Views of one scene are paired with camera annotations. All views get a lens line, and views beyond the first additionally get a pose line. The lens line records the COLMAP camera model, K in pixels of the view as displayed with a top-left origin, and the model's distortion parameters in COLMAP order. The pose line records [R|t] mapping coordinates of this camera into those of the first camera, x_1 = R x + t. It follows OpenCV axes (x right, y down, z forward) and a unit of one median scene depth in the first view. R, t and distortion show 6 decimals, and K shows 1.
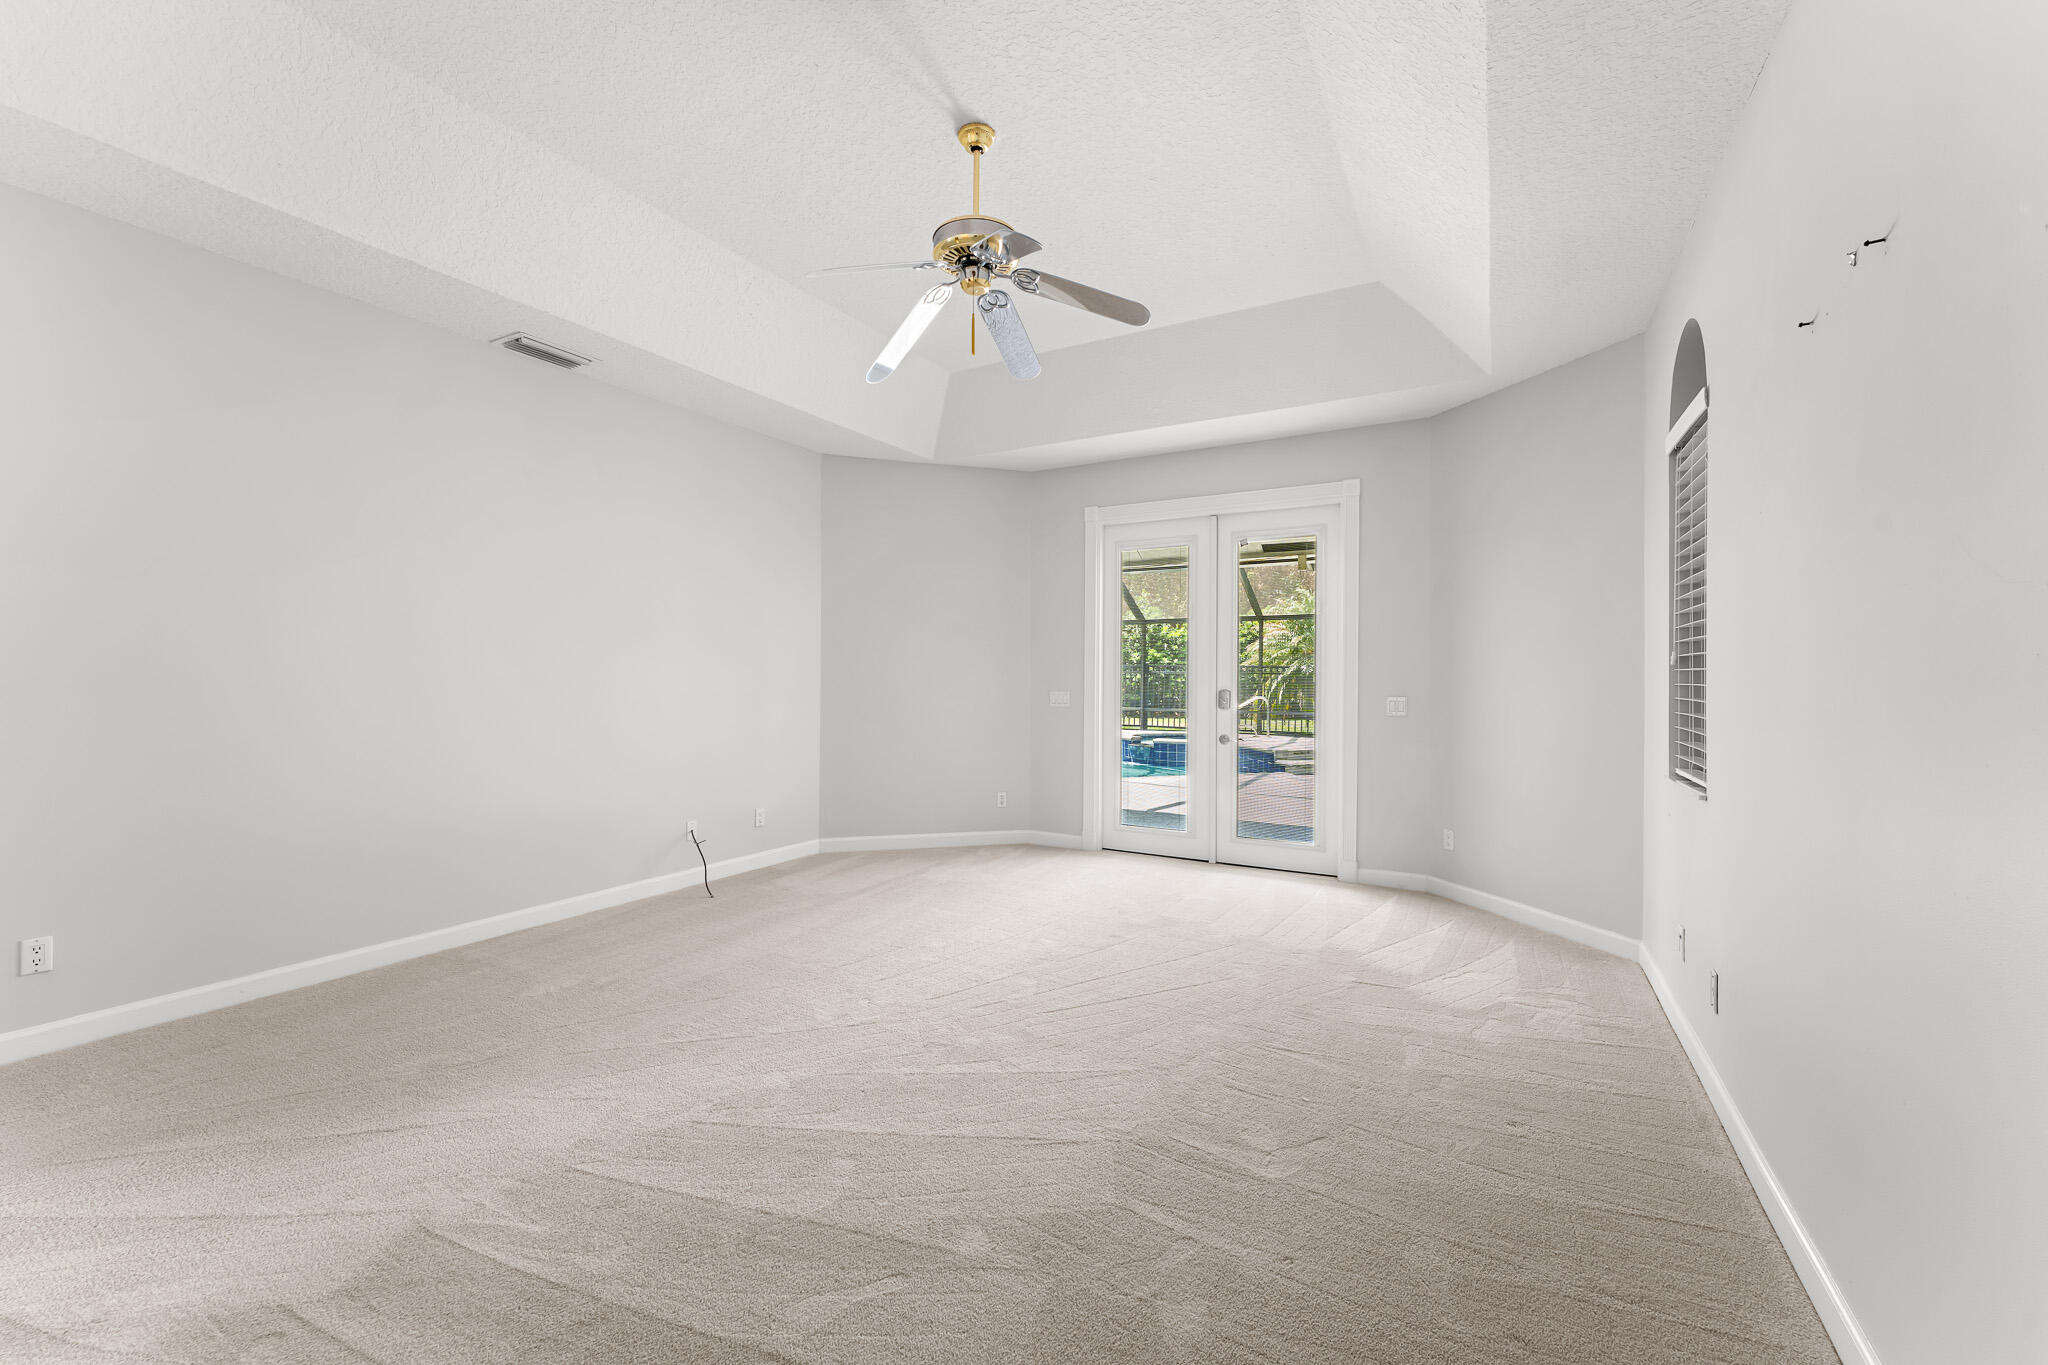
lens RADIAL K [[850.3, 0, 1024.0], [0, 850.3, 682.5], [0, 0, 1]] dist [-0.000429, -0.000036]
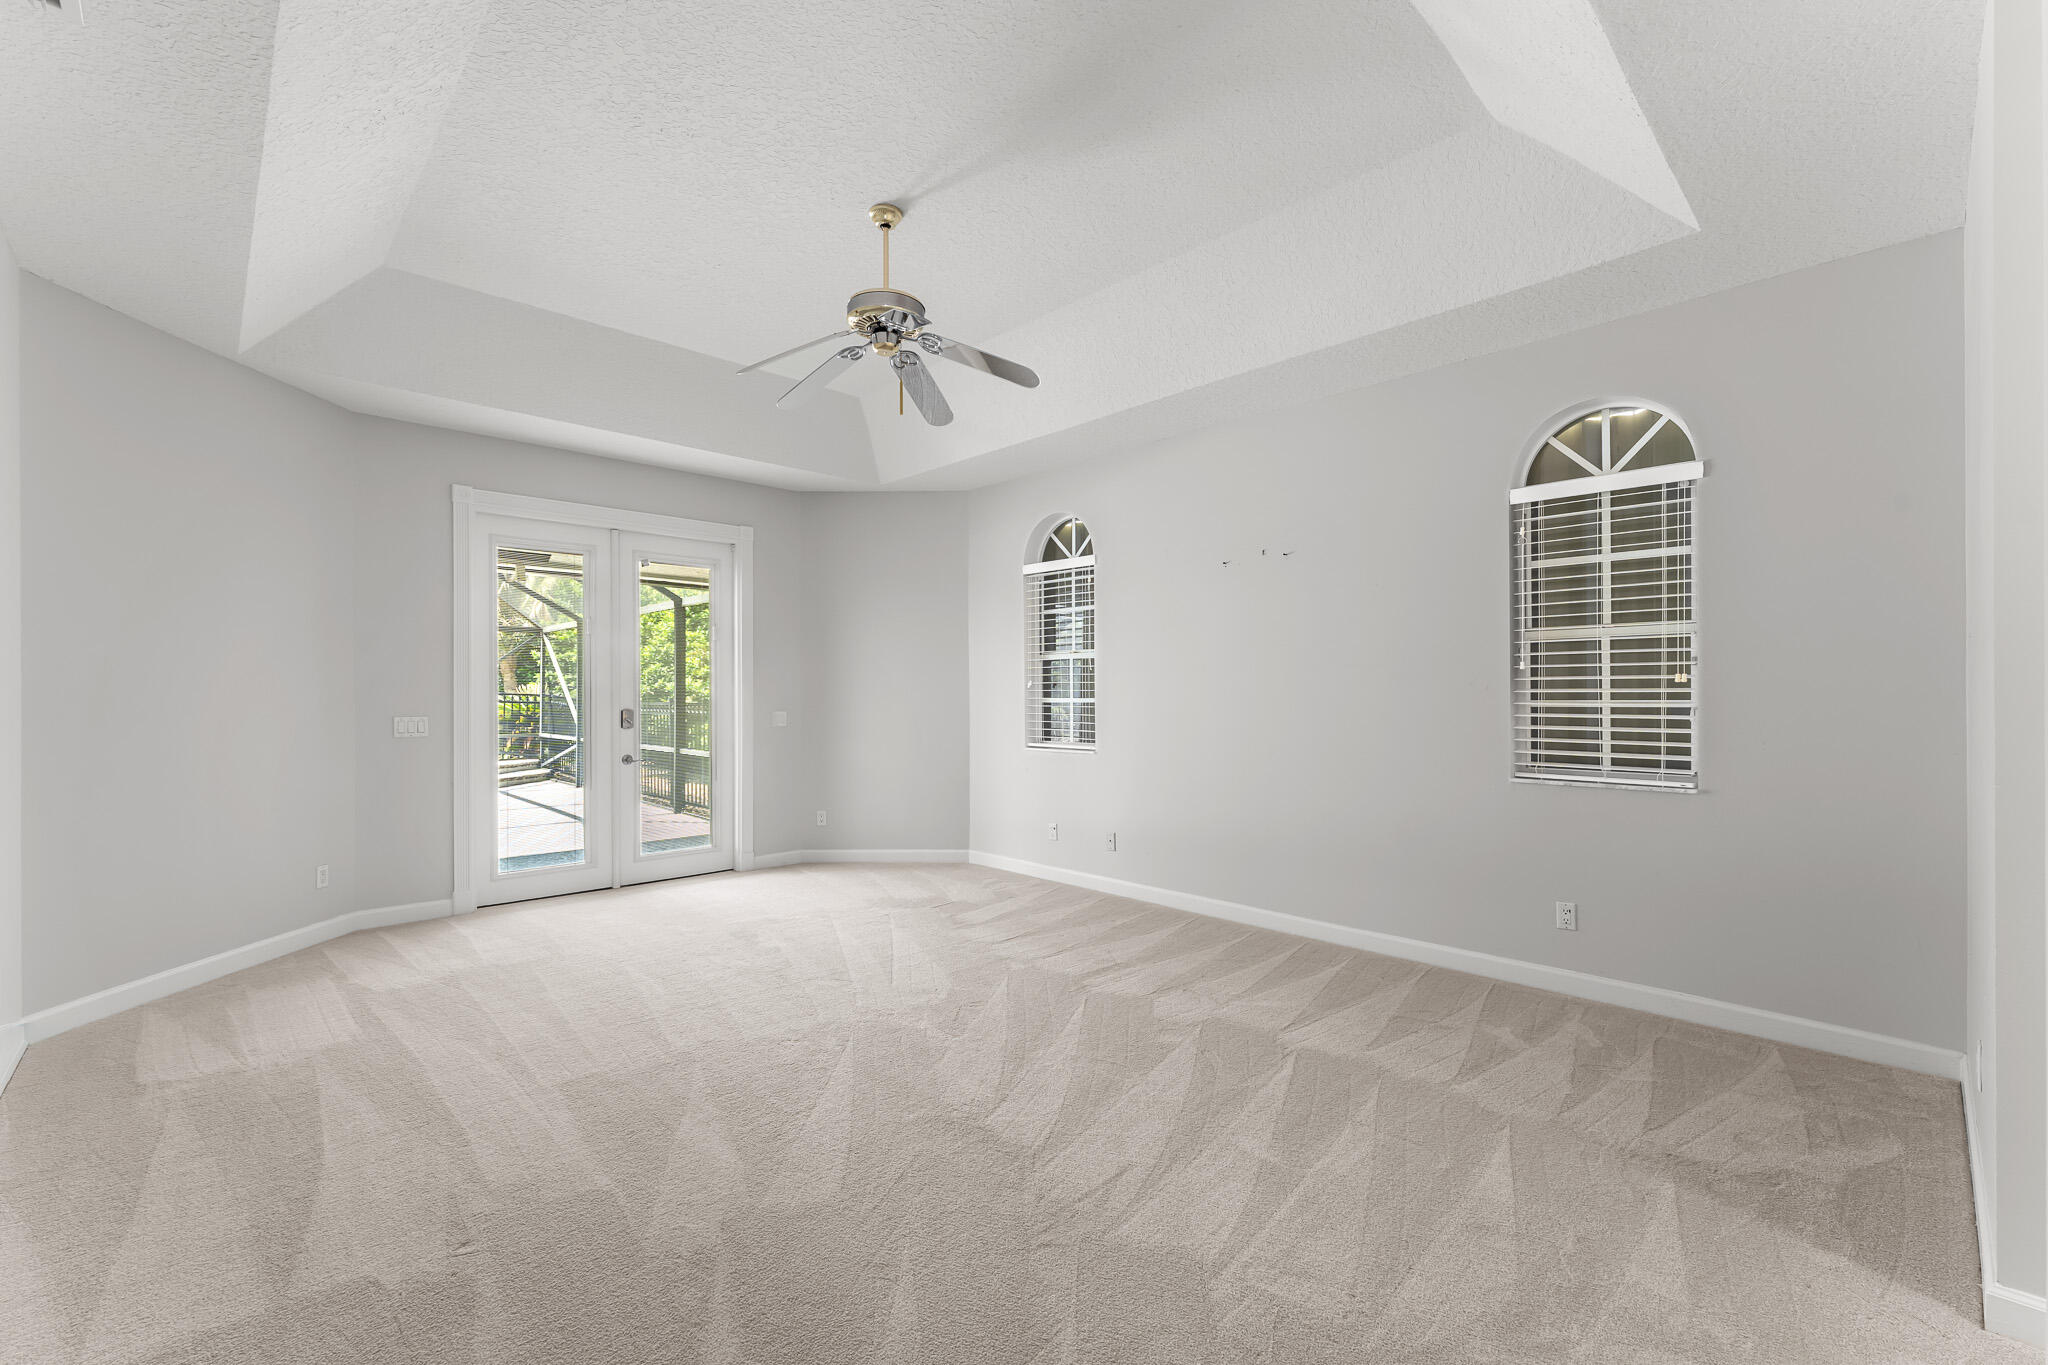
lens RADIAL K [[850.3, 0, 1024.0], [0, 850.3, 682.5], [0, 0, 1]] dist [-0.000429, -0.000036]
pose [[0.268389, 0.005037, 0.963298, -0.643964], [0.005653, 0.999961, -0.006804, -0.013634], [-0.963294, 0.007271, 0.268350, 0.319661]]
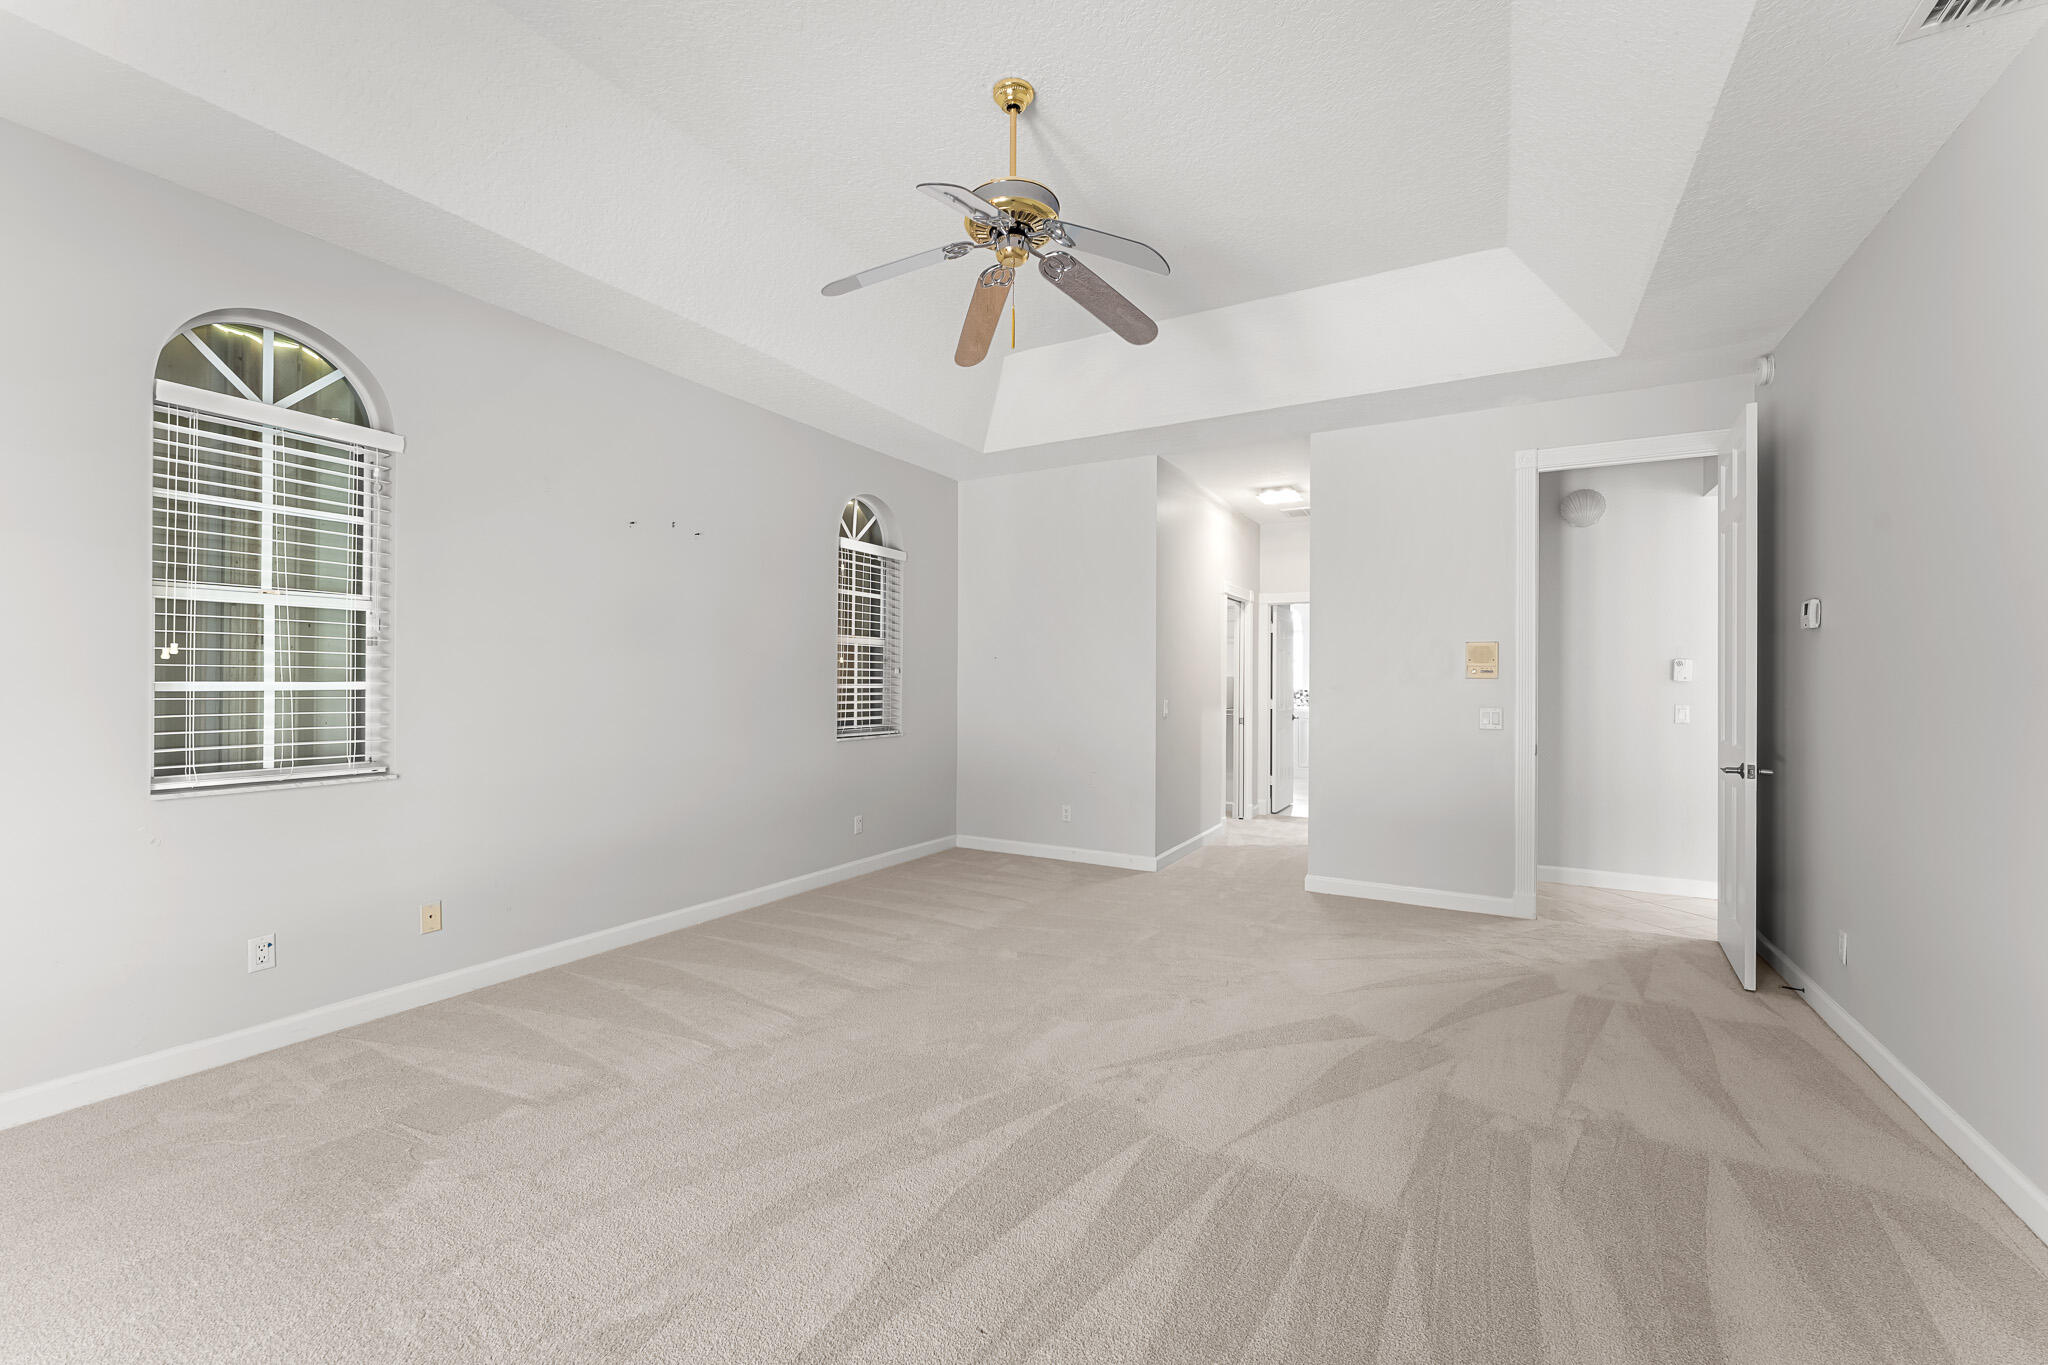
lens RADIAL K [[844.4, 0, 1030.4], [0, 844.4, 671.1], [0, 0, 1]] dist [0.000433, 0.000038]
pose [[-0.999165, -0.026796, -0.030830, -0.025456], [-0.026685, 0.999636, -0.004016, -0.019418], [0.030926, -0.003190, -0.999517, 1.157337]]
